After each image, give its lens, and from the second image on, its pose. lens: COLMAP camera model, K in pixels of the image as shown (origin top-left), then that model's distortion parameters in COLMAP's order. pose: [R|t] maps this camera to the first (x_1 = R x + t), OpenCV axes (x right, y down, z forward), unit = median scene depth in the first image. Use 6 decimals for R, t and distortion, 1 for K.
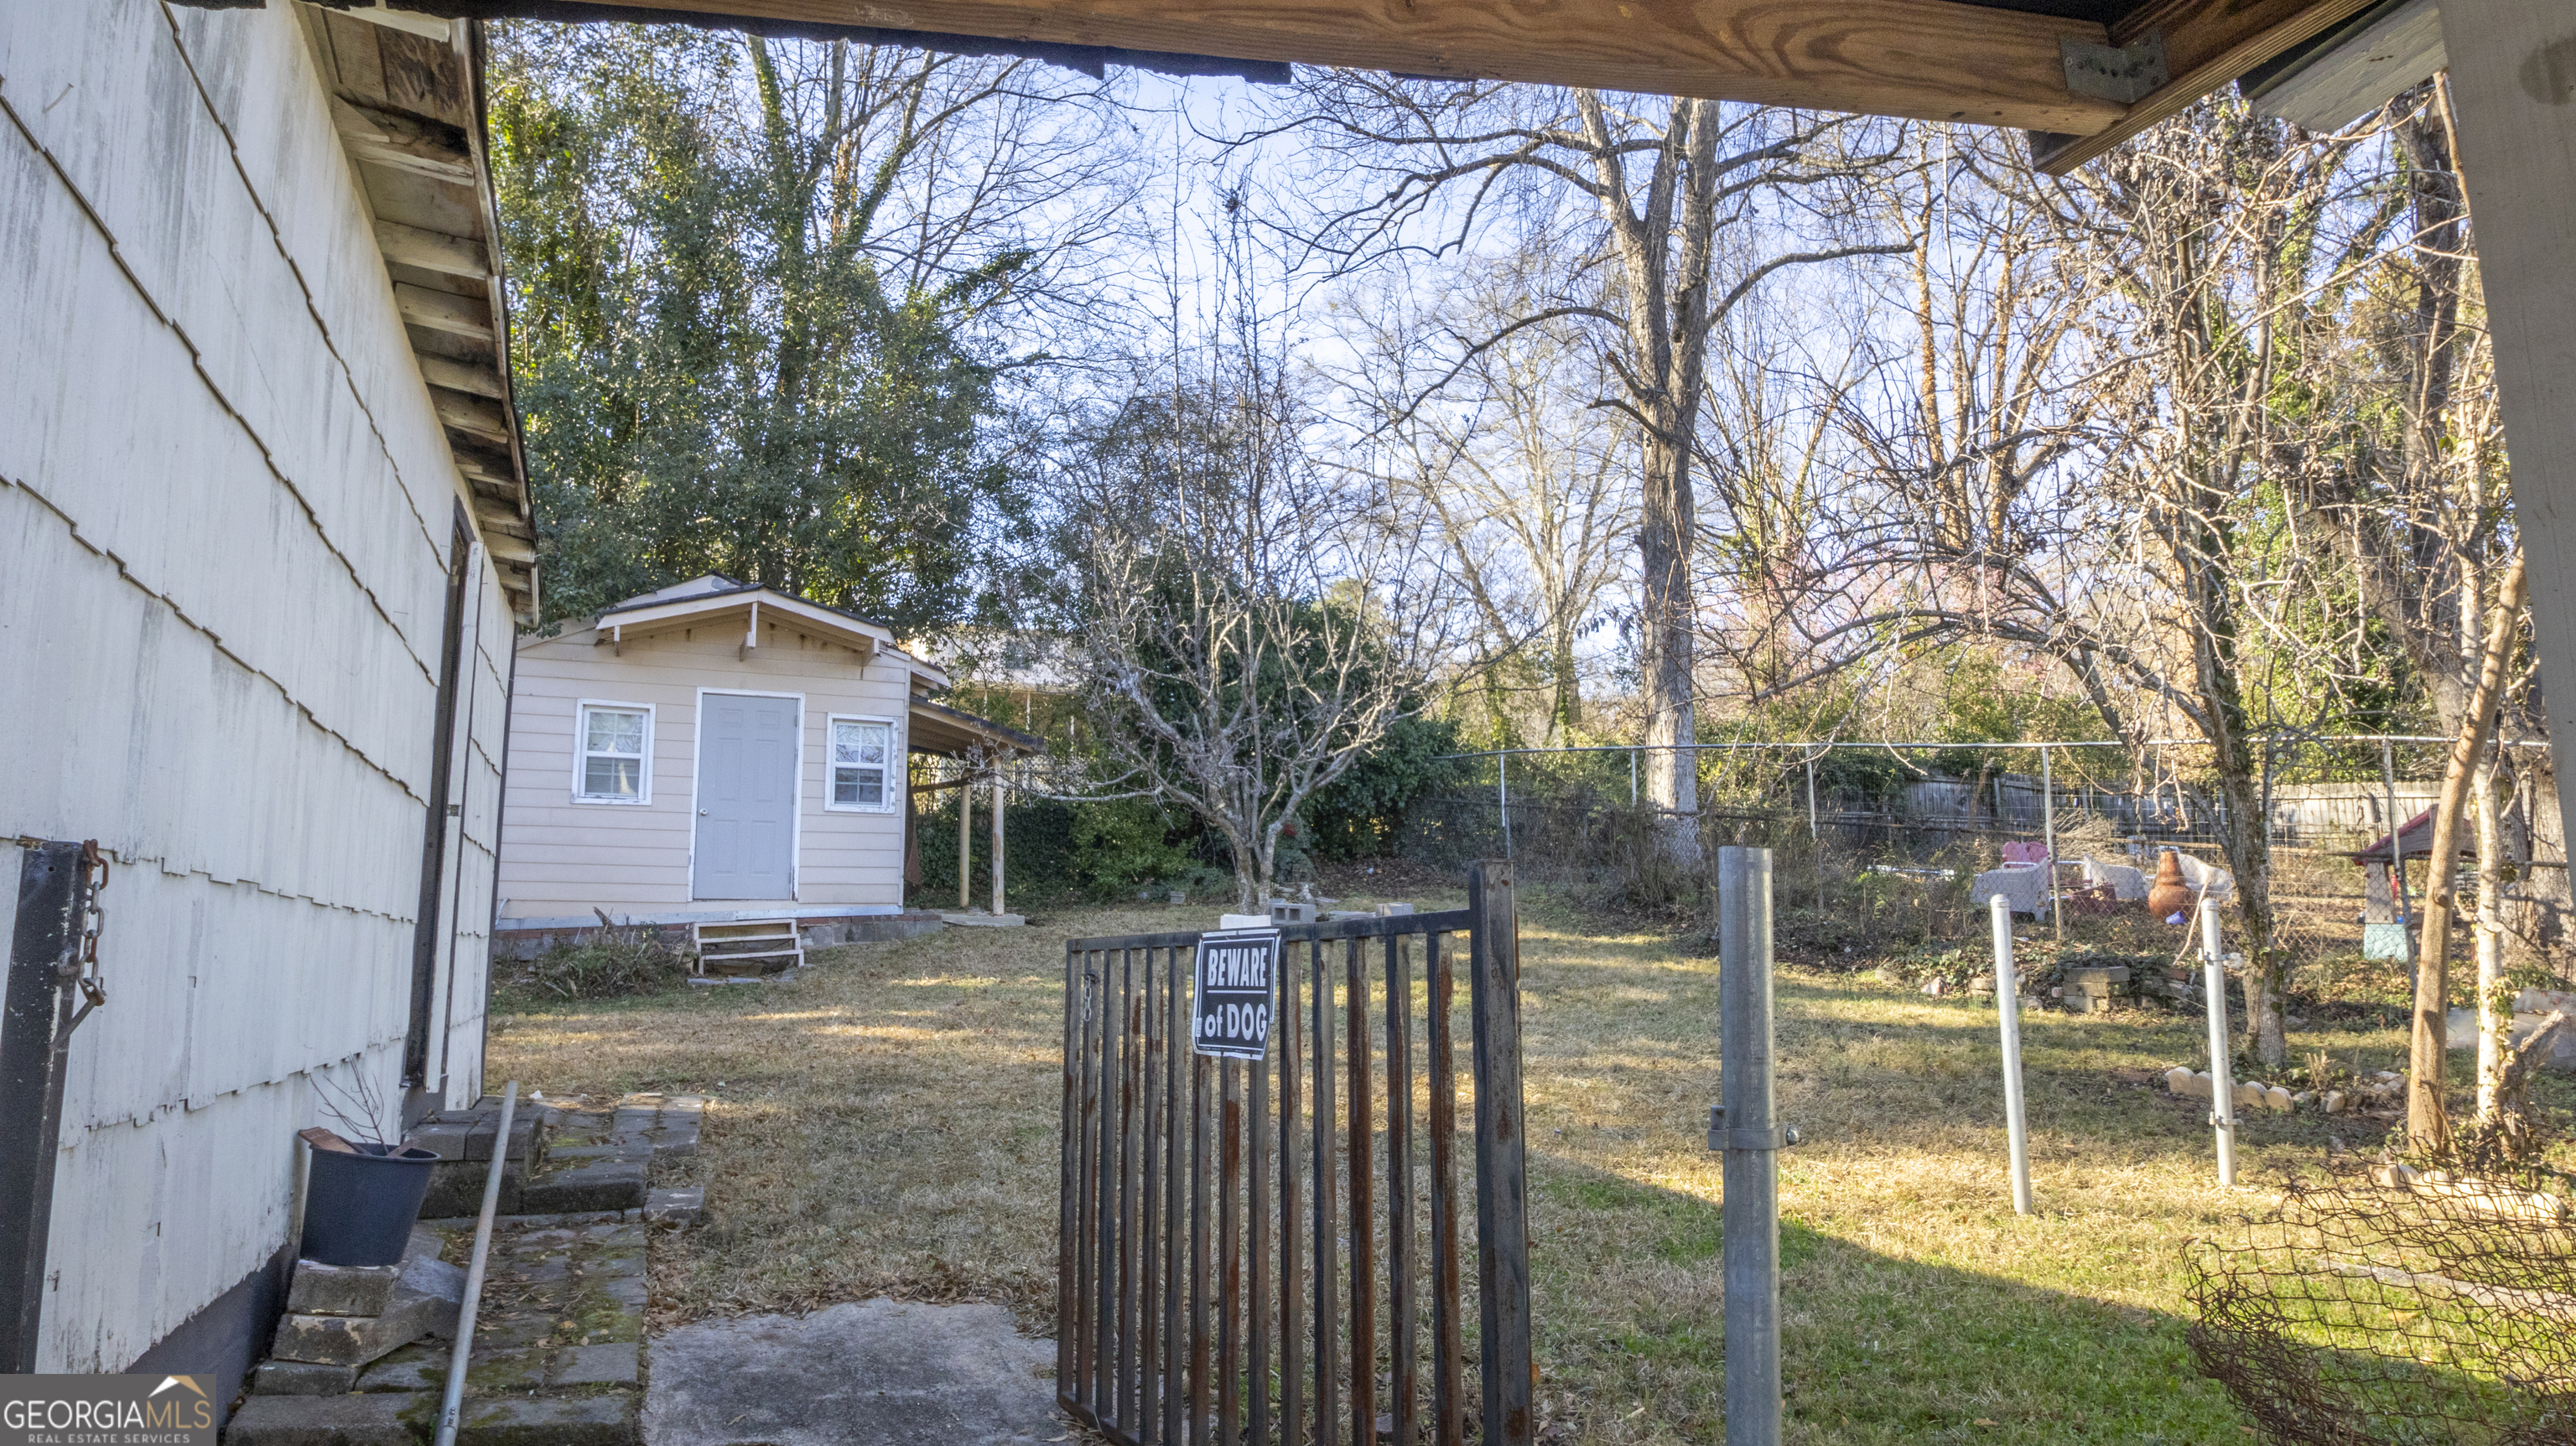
lens RADIAL K [[1602.7, 0, 1295.1], [0, 1602.7, 732.7], [0, 0, 1]] dist [-0.027537, 0.000187]
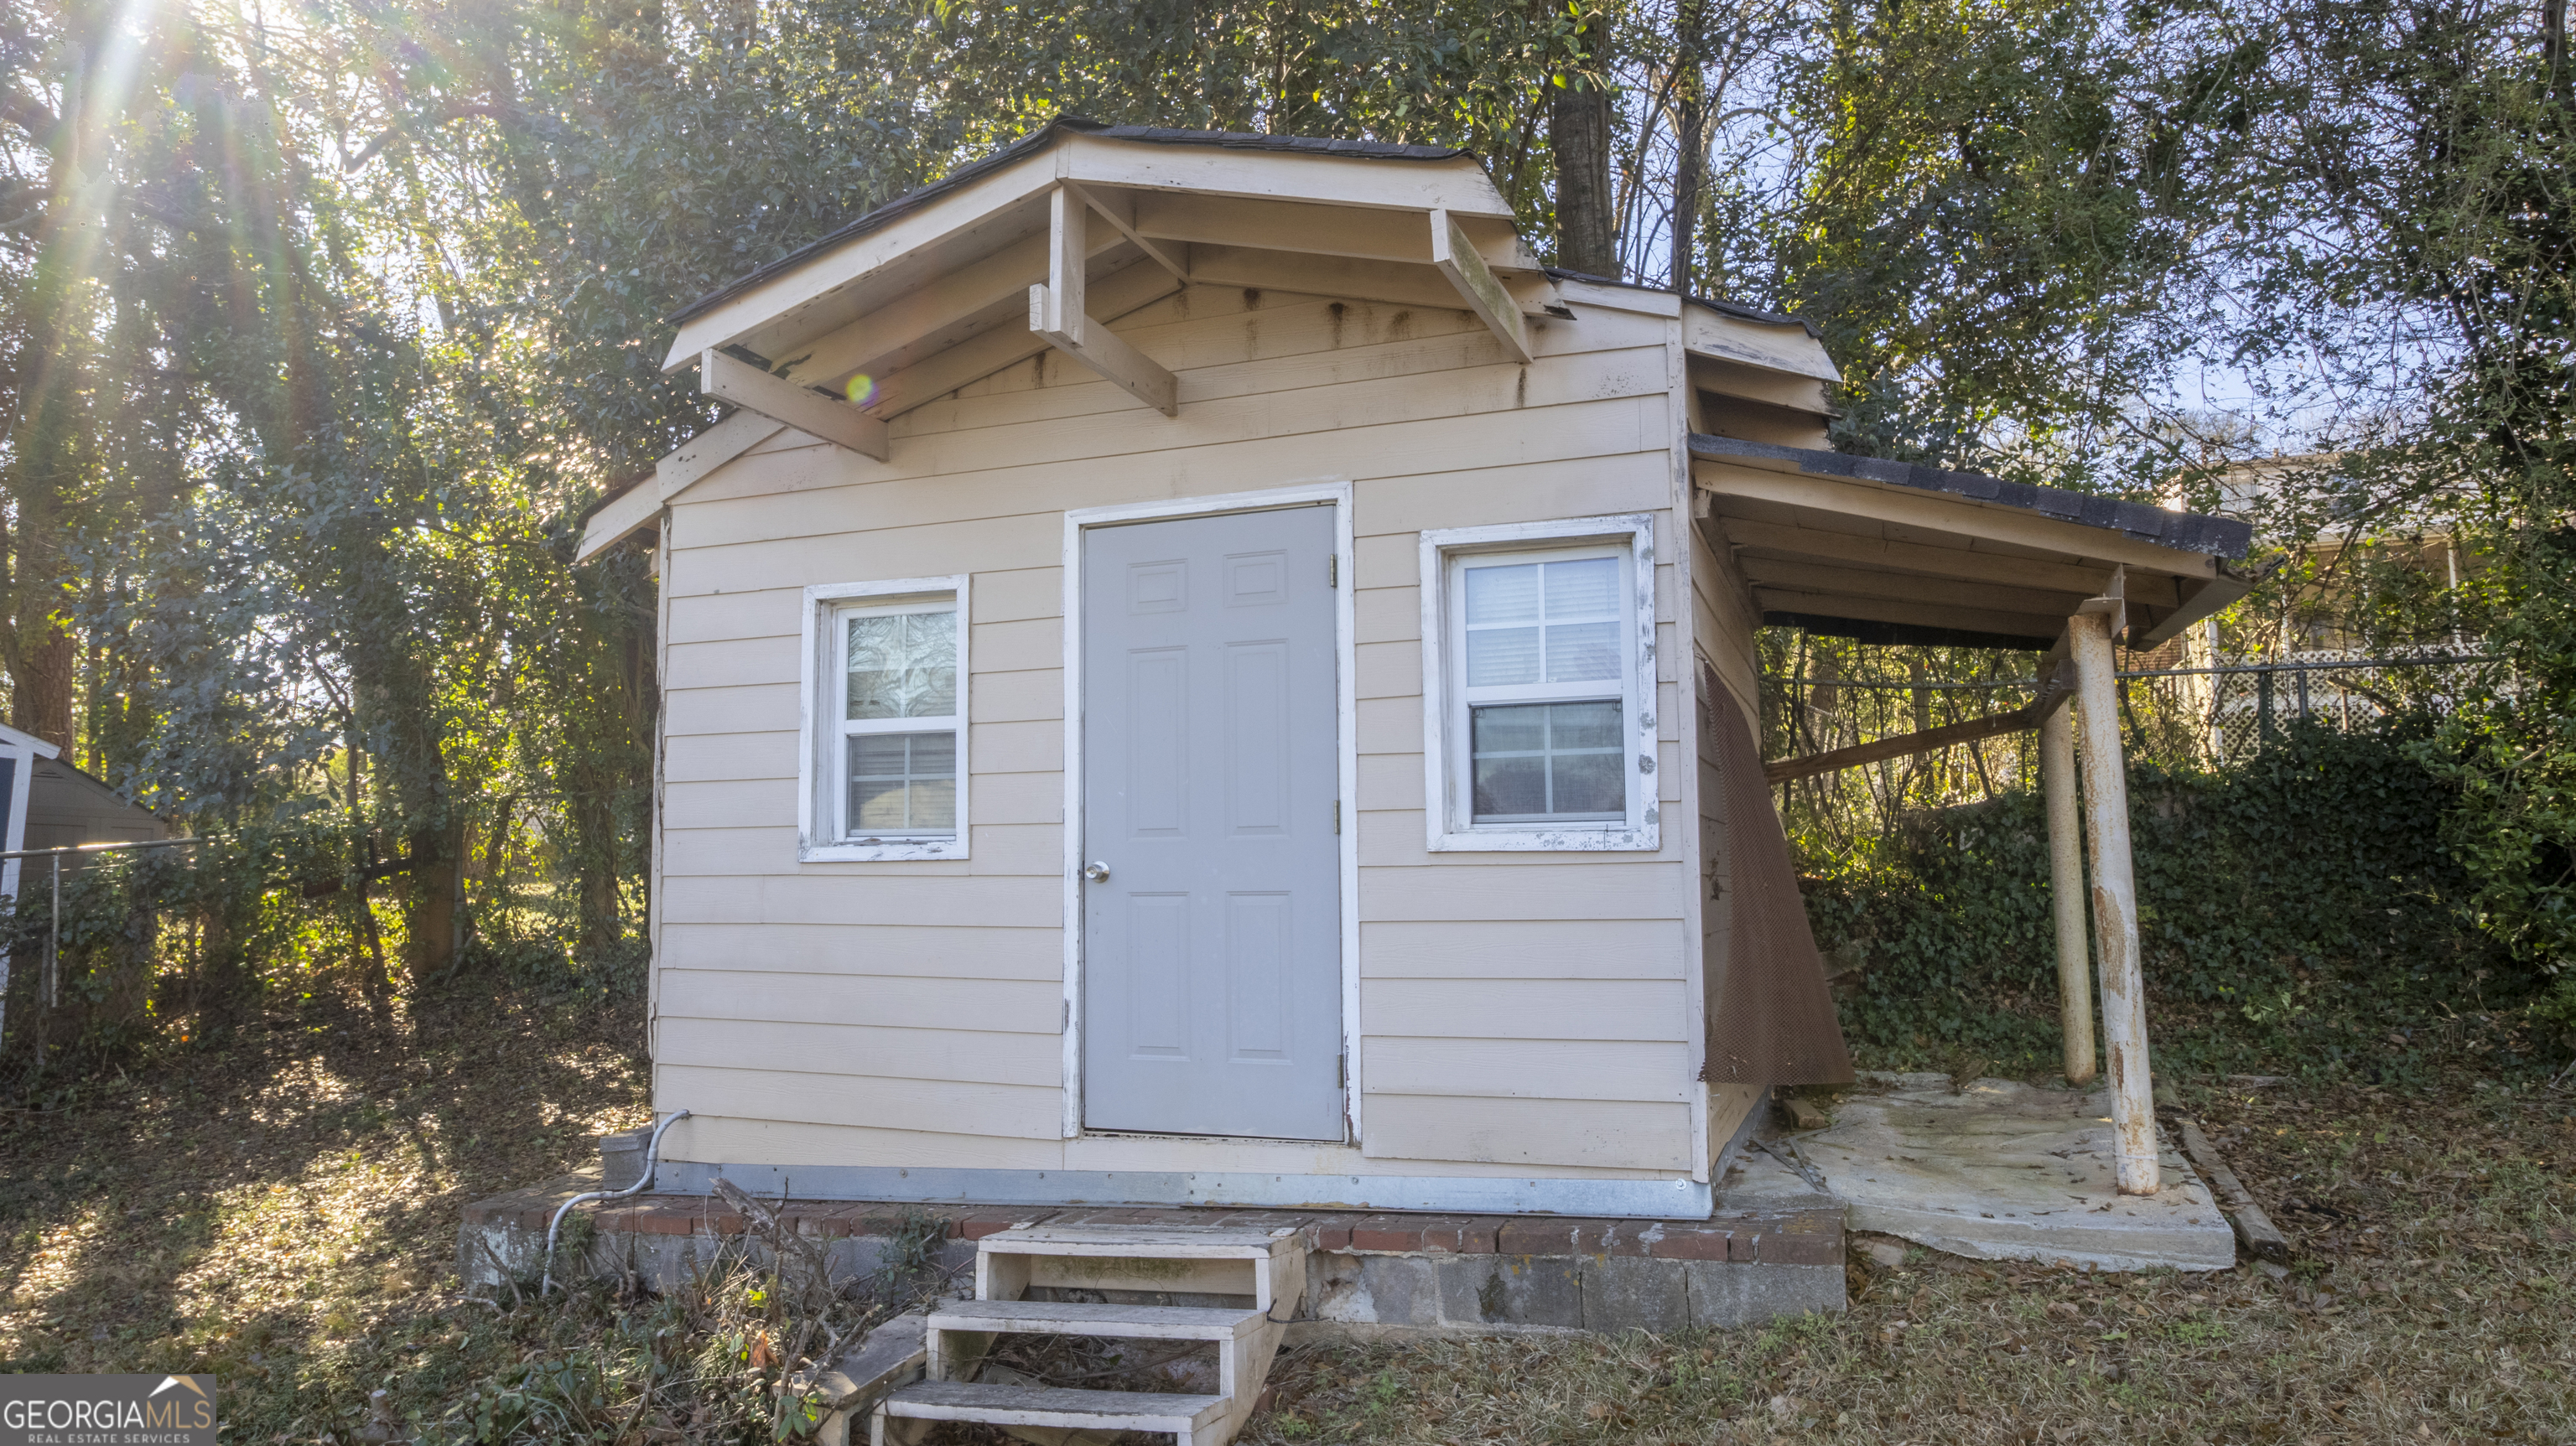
lens RADIAL K [[1602.7, 0, 1295.1], [0, 1602.7, 732.7], [0, 0, 1]] dist [-0.027537, 0.000187]
pose [[0.699898, -0.075668, -0.710224, -0.094505], [0.097680, 0.995170, -0.009766, 0.027255], [0.707532, -0.062539, 0.703908, 0.776452]]
